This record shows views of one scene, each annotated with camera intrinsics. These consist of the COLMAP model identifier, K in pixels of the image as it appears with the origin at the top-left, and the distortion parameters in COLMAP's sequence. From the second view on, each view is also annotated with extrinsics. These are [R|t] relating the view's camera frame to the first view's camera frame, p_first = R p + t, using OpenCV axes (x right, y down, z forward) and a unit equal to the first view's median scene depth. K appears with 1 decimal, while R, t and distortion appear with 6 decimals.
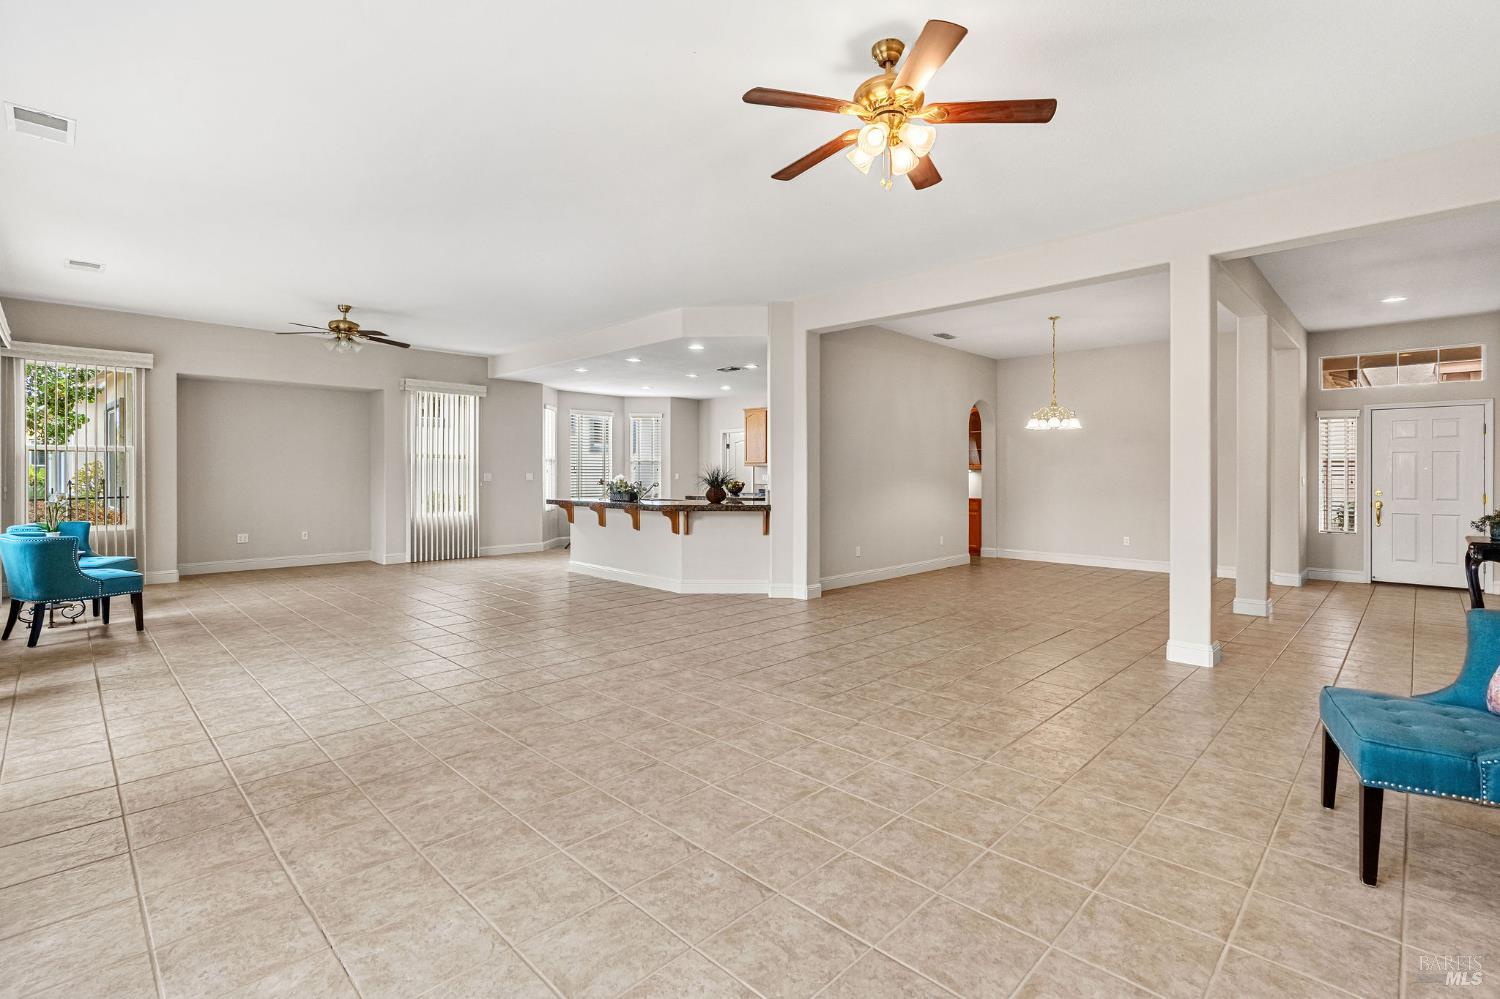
lens RADIAL K [[675.2, 0, 752.2], [0, 675.2, 475.7], [0, 0, 1]] dist [-0.008359, 0.002857]
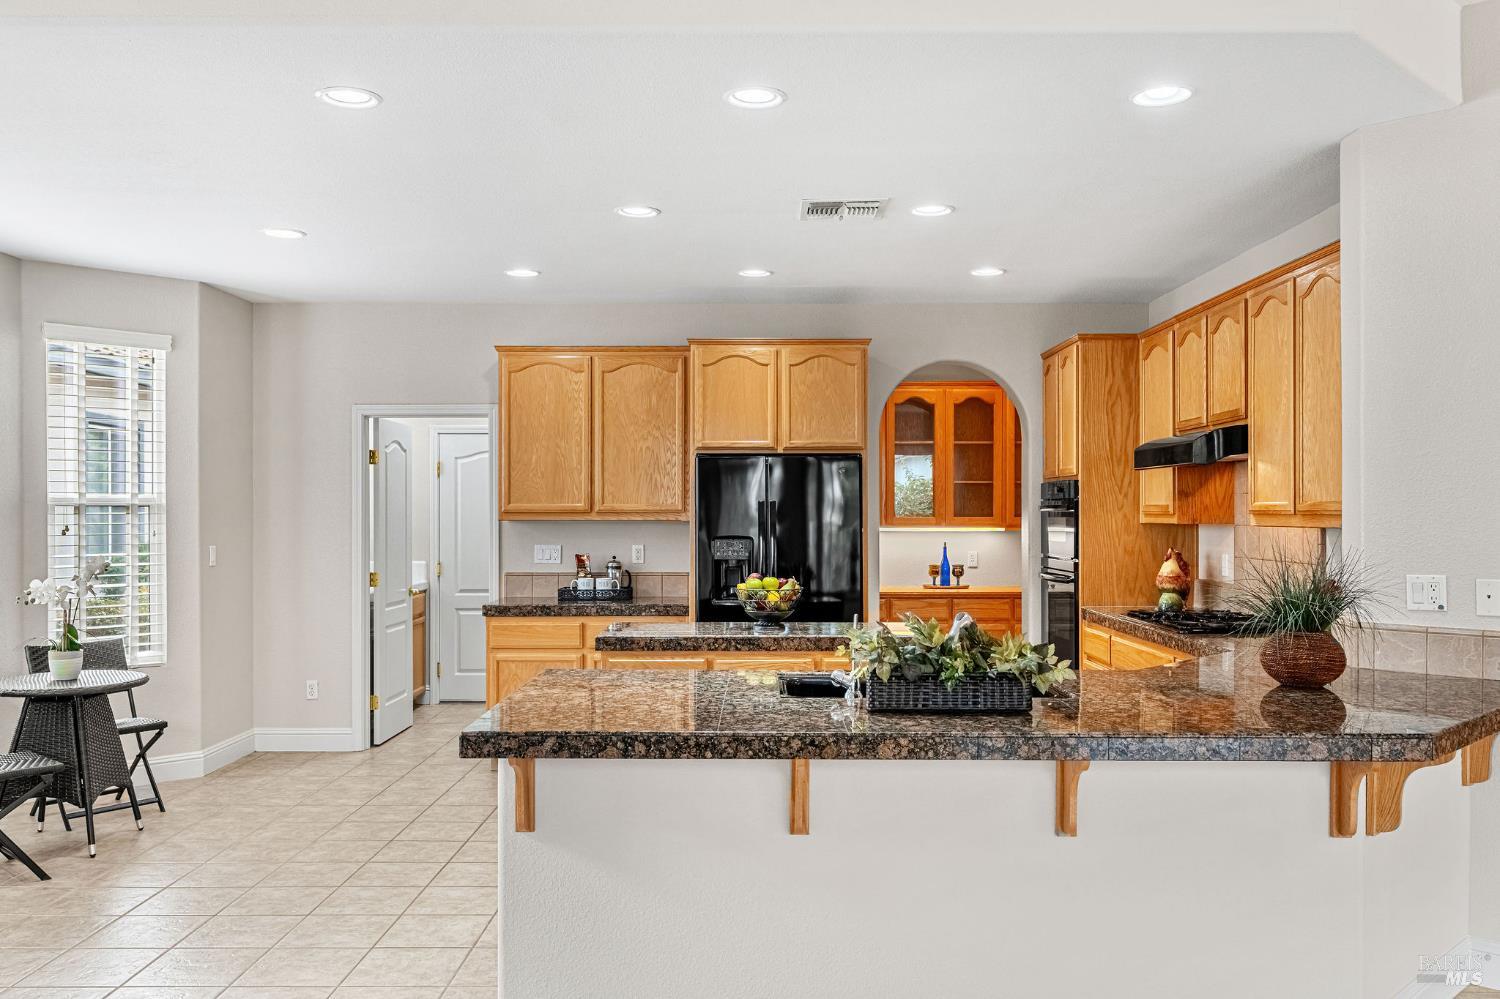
lens RADIAL K [[1241.7, 0, 759.9], [0, 1241.7, 522.7], [0, 0, 1]] dist [-0.001032, -0.010616]
pose [[0.720050, -0.007905, 0.693877, -0.562540], [0.003888, 0.999965, 0.007358, -0.029780], [-0.693911, -0.002601, 0.720056, 0.815176]]
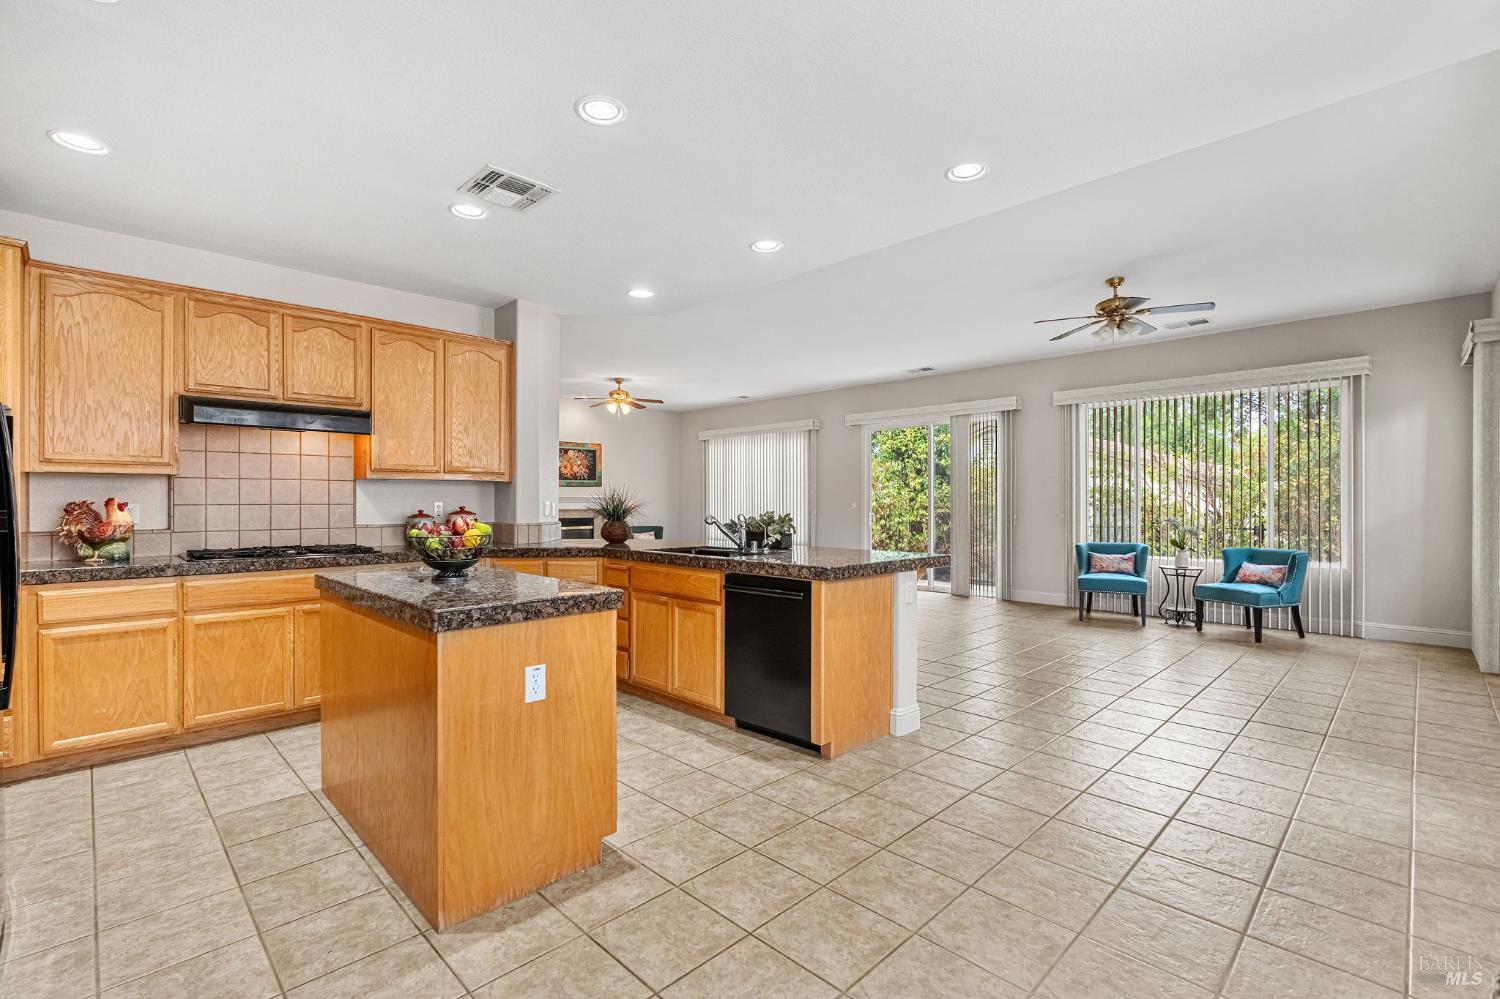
lens RADIAL K [[675.2, 0, 745.2], [0, 675.2, 498.1], [0, 0, 1]] dist [-0.008359, 0.002857]
pose [[-0.999631, -0.001815, 0.027094, -0.201967], [-0.001893, 0.999994, -0.002846, -0.003253], [-0.027088, -0.002896, -0.999629, 1.725444]]
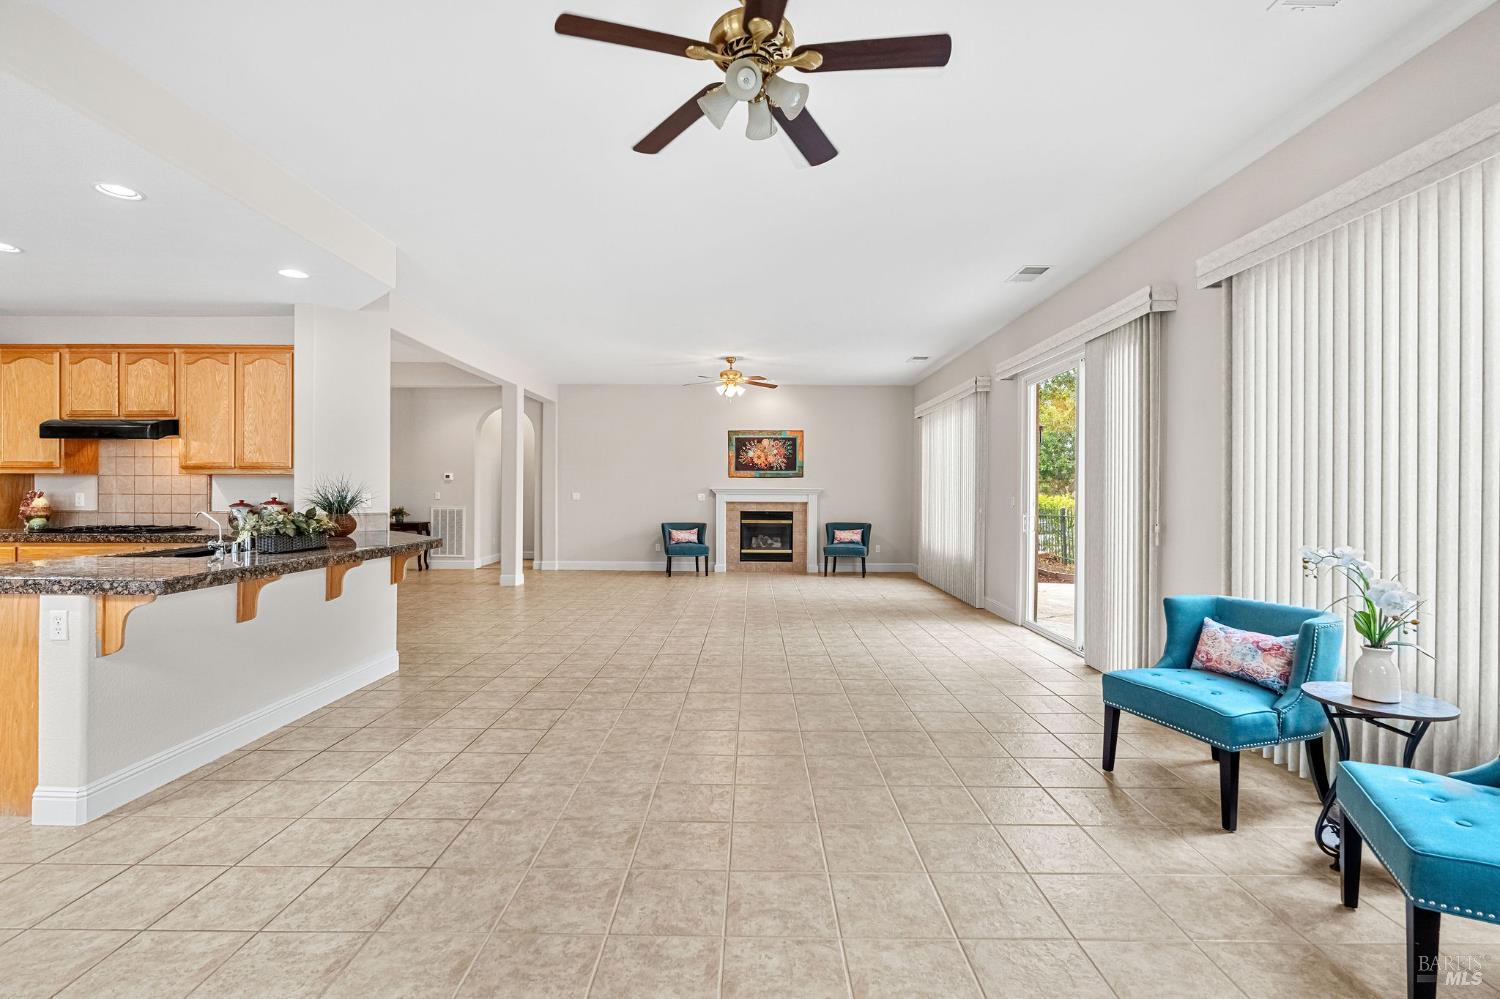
lens RADIAL K [[675.2, 0, 746.8], [0, 675.2, 485.4], [0, 0, 1]] dist [-0.008359, 0.002857]
pose [[-0.687784, 0.000901, 0.725915, -0.820039], [-0.005472, 0.999964, -0.006426, -0.007686], [-0.725895, -0.008392, -0.687754, 1.193637]]
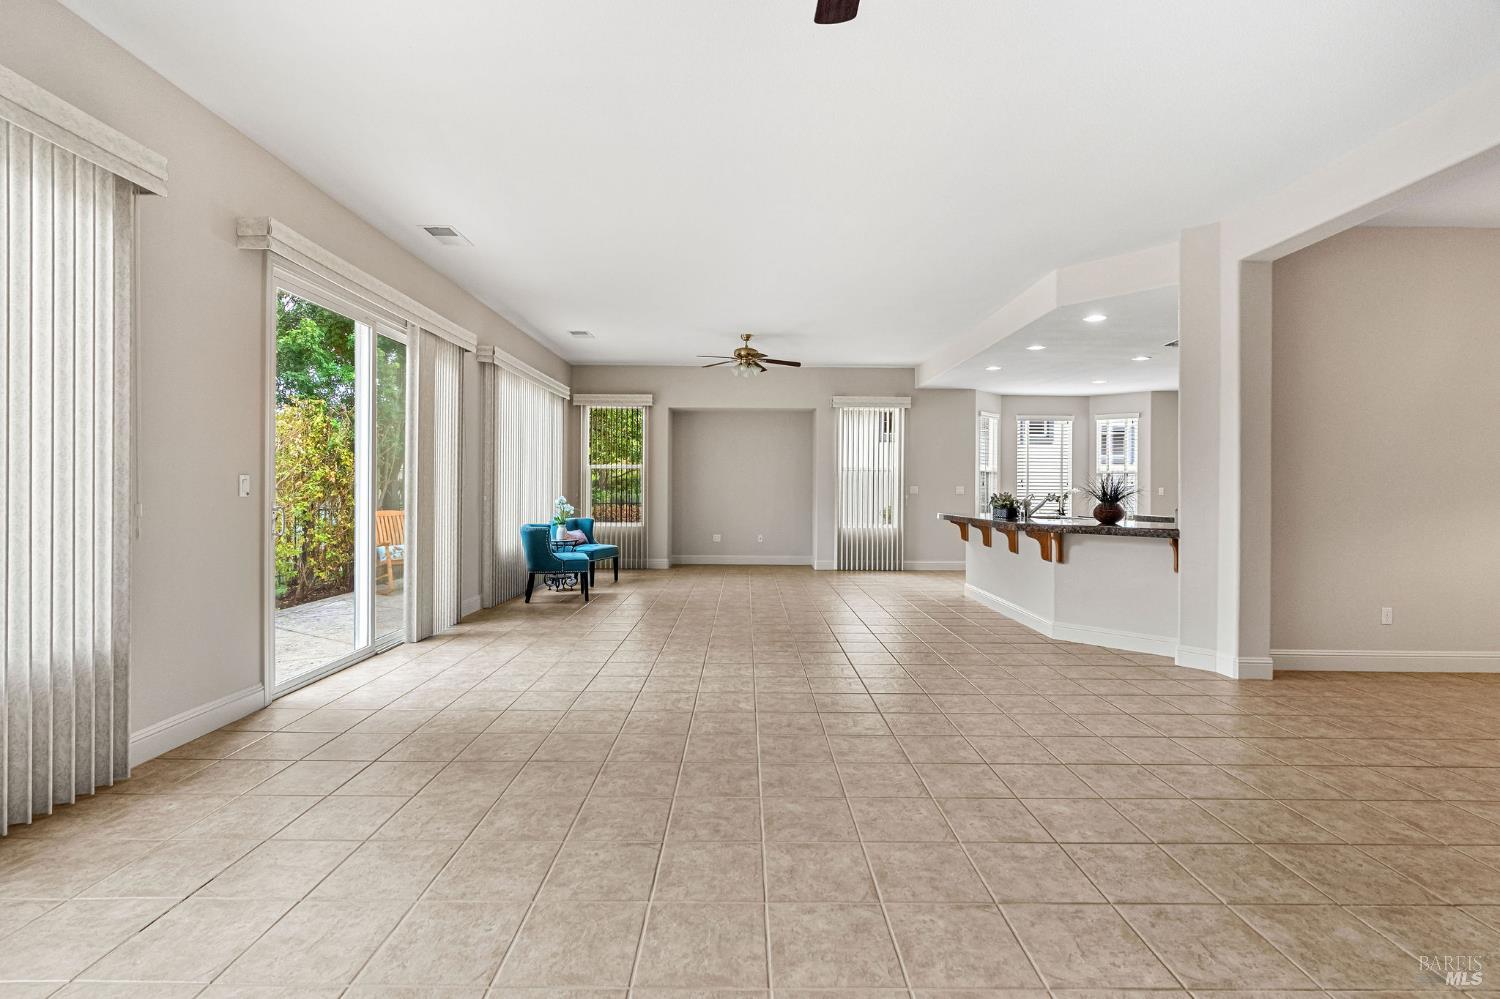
lens RADIAL K [[675.2, 0, 761.0], [0, 675.2, 484.3], [0, 0, 1]] dist [-0.008359, 0.002857]
pose [[0.710612, -0.001730, -0.703582, 0.196637], [-0.007109, 0.999928, -0.009639, 0.007448], [0.703548, 0.011851, 0.710549, 0.211471]]
